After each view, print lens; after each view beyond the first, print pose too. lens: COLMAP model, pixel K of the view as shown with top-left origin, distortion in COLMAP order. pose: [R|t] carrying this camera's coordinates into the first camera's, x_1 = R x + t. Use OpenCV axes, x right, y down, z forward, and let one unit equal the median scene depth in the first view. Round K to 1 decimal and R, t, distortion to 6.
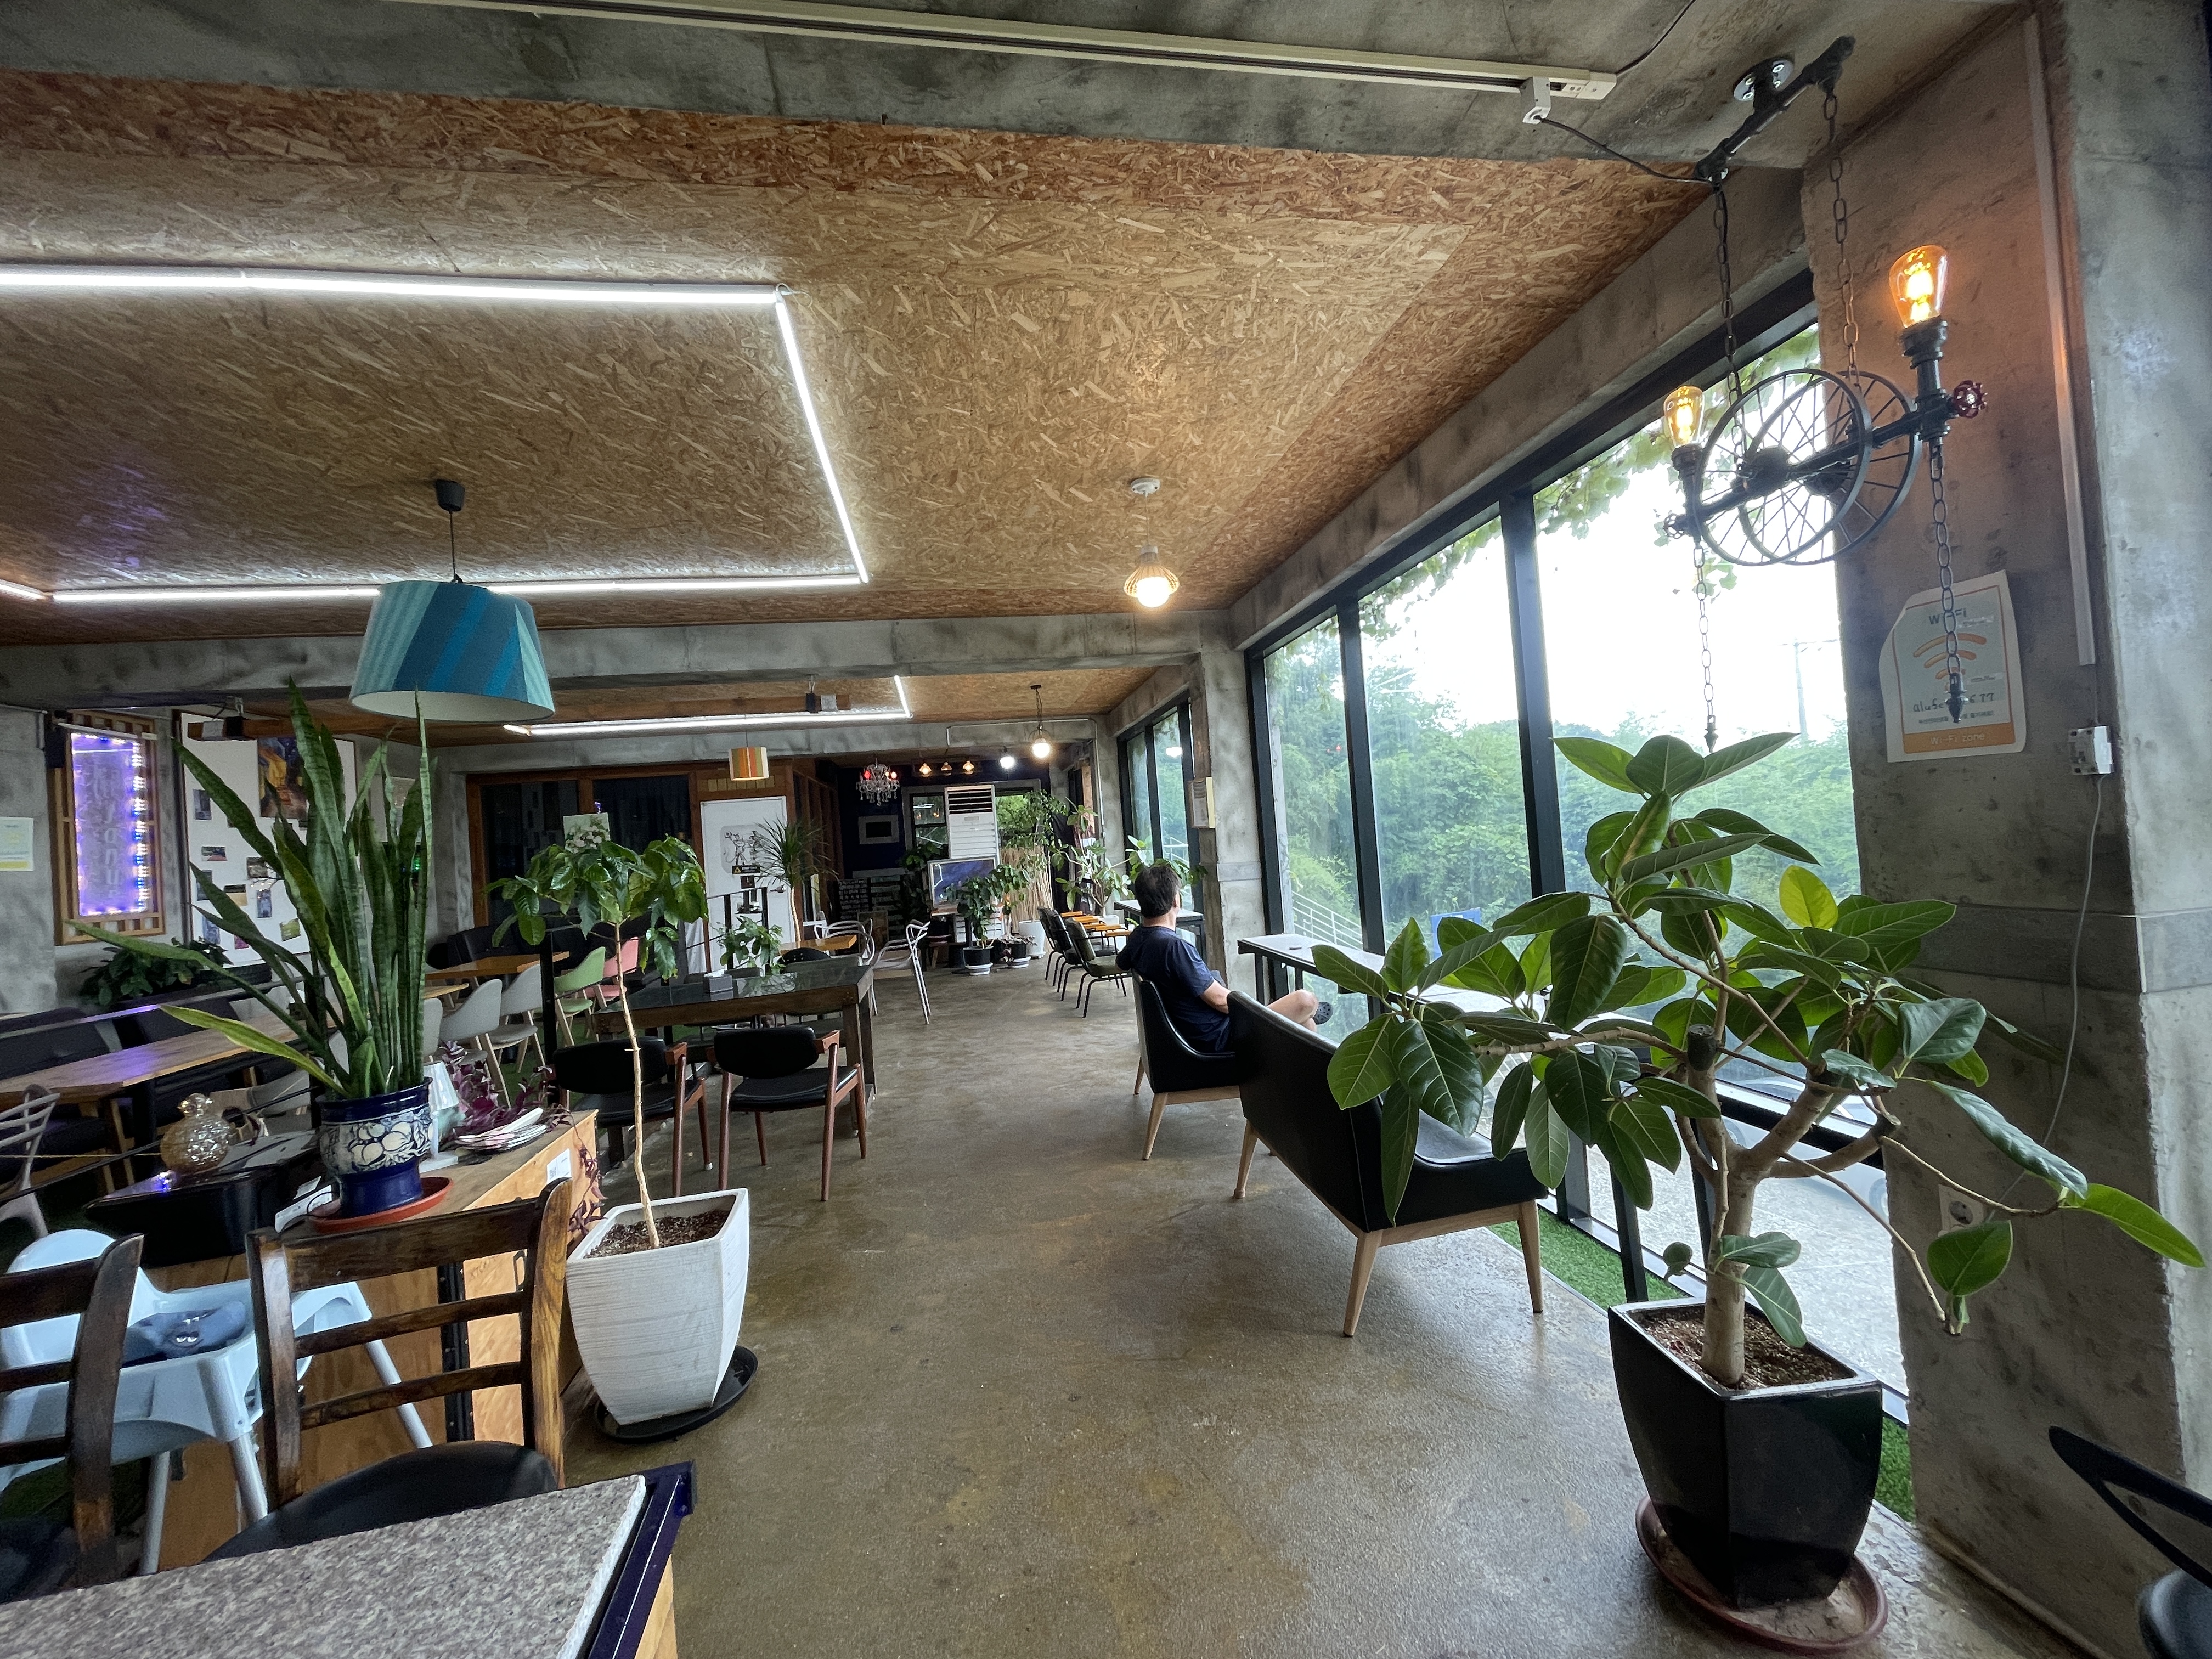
lens RADIAL K [[894.1, 0, 1106.0], [0, 894.1, 829.5], [0, 0, 1]] dist [-0.001663, -0.000323]
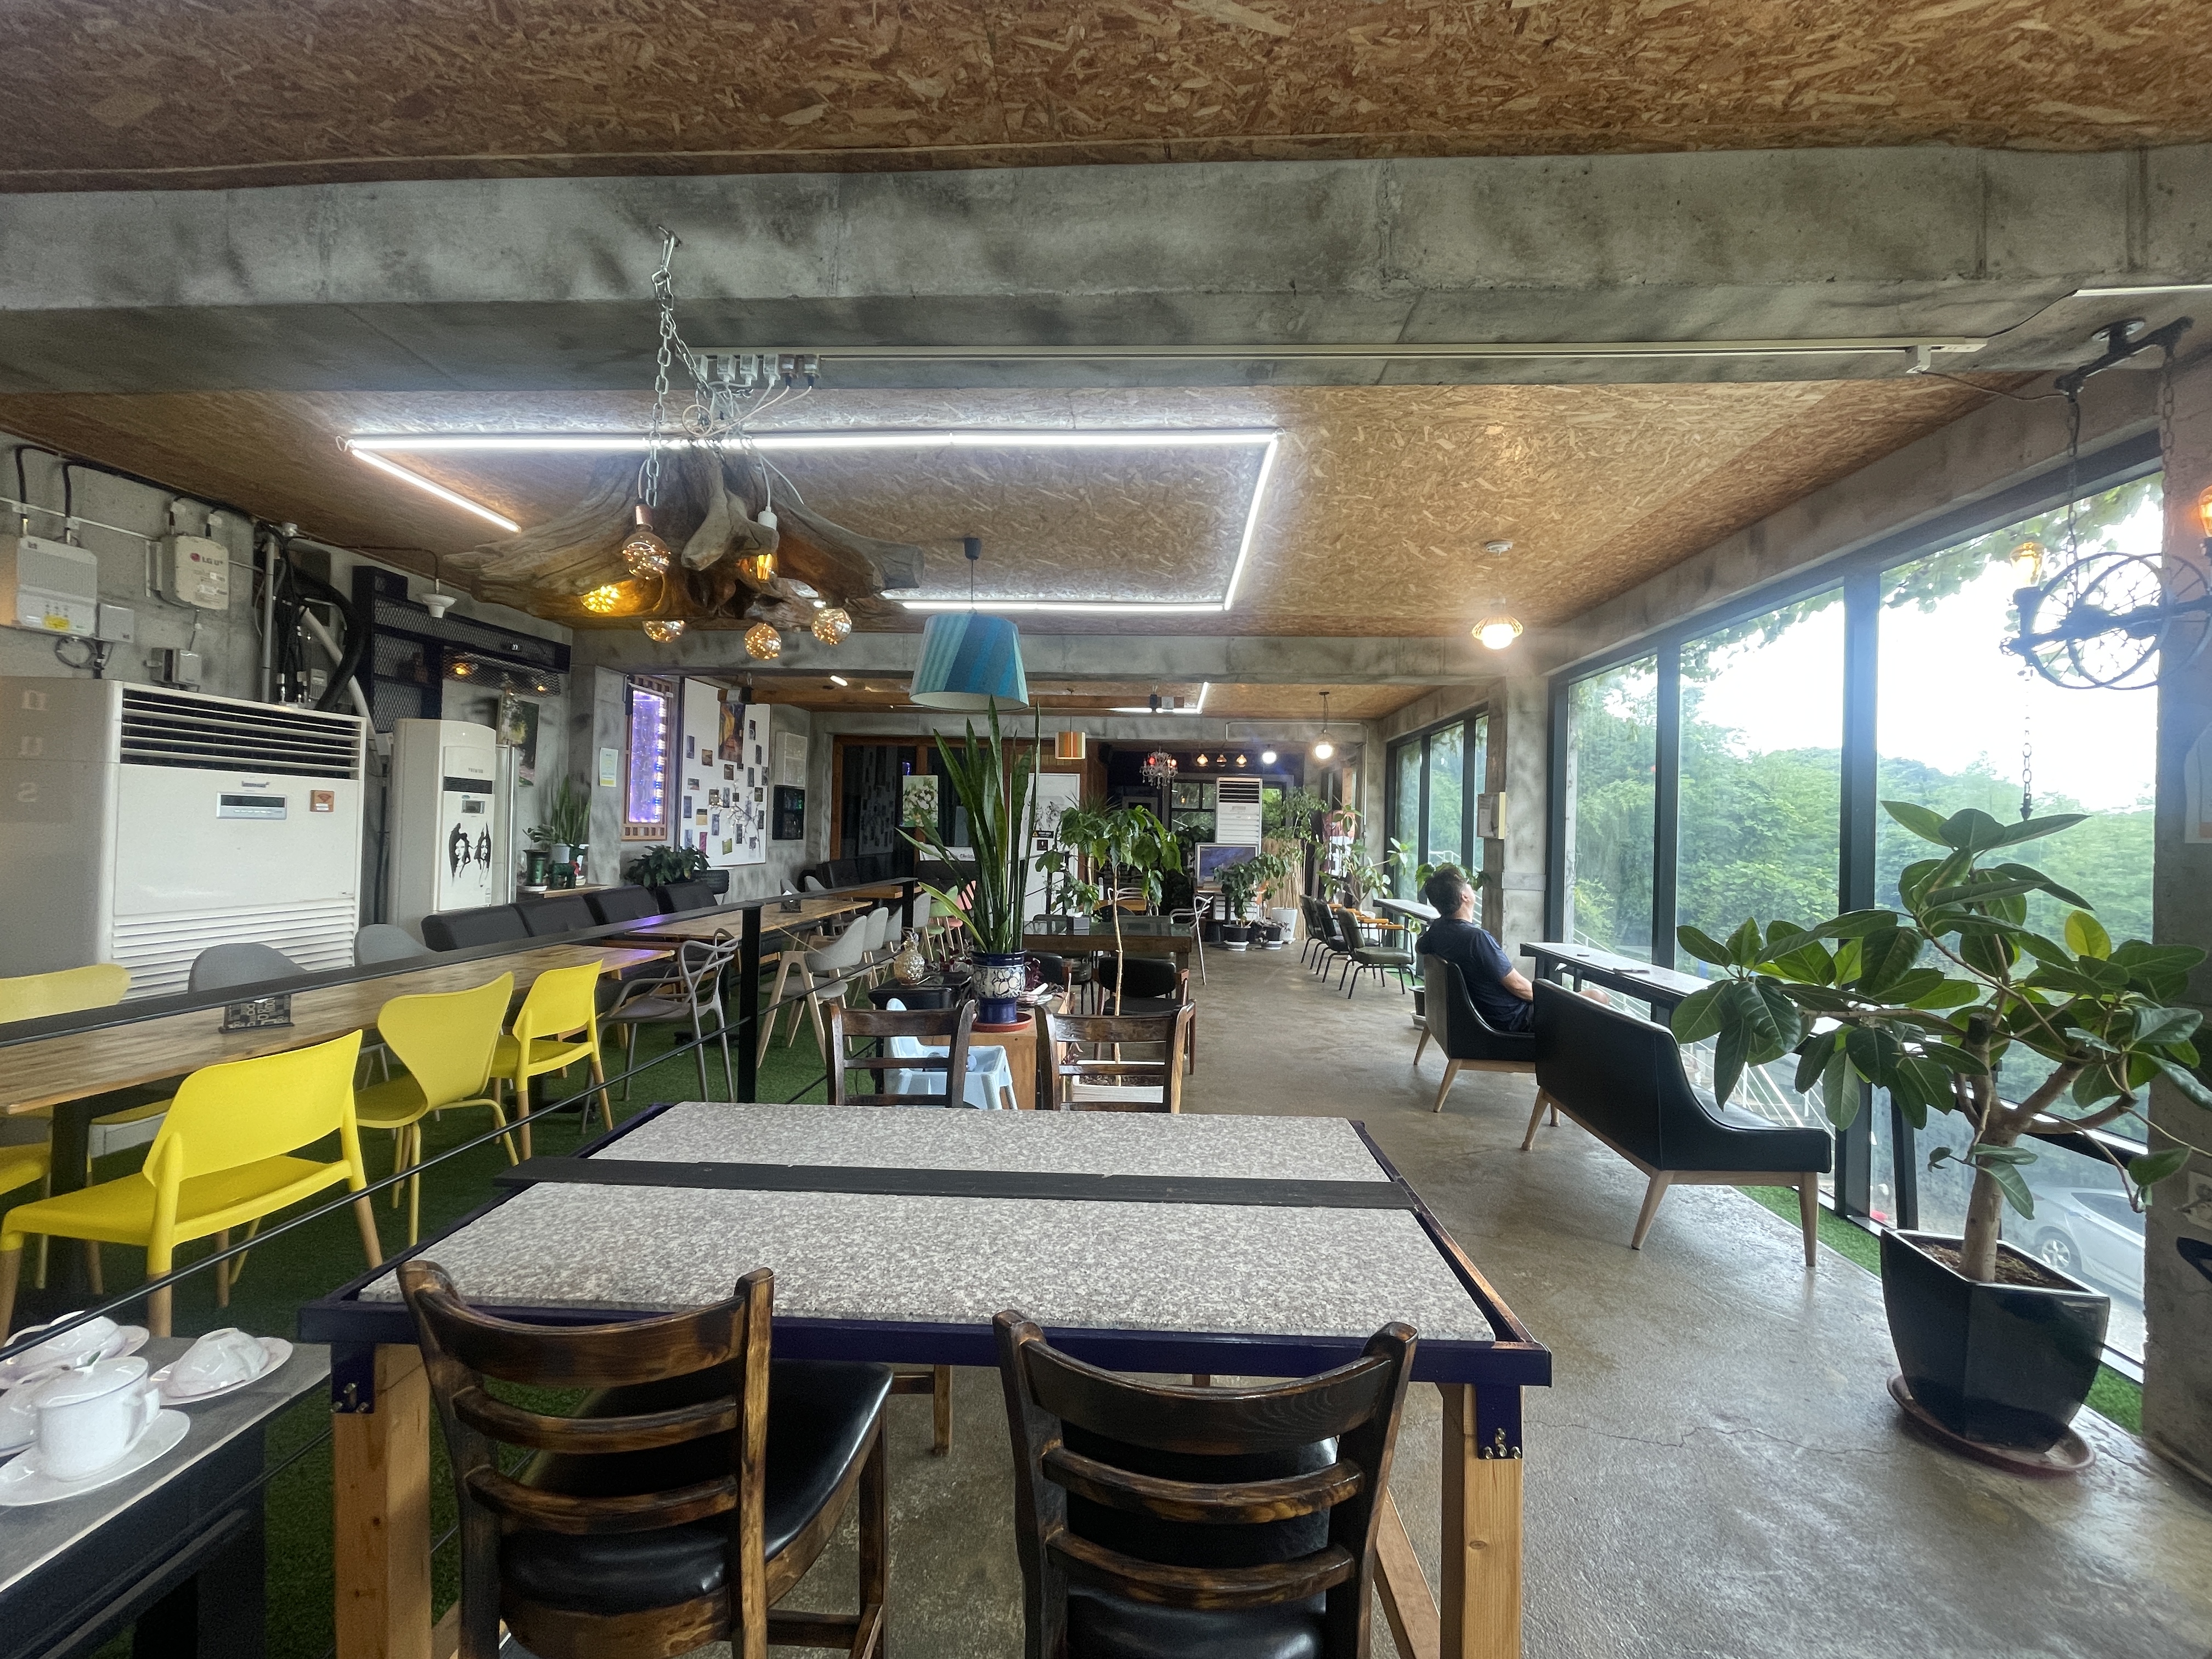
lens RADIAL K [[894.1, 0, 1106.0], [0, 894.1, 829.5], [0, 0, 1]] dist [-0.001663, -0.000323]
pose [[0.967033, 0.096503, -0.235657, -0.113912], [-0.093541, 0.995332, 0.023744, 0.007392], [0.236849, -0.000918, 0.971546, -0.216891]]
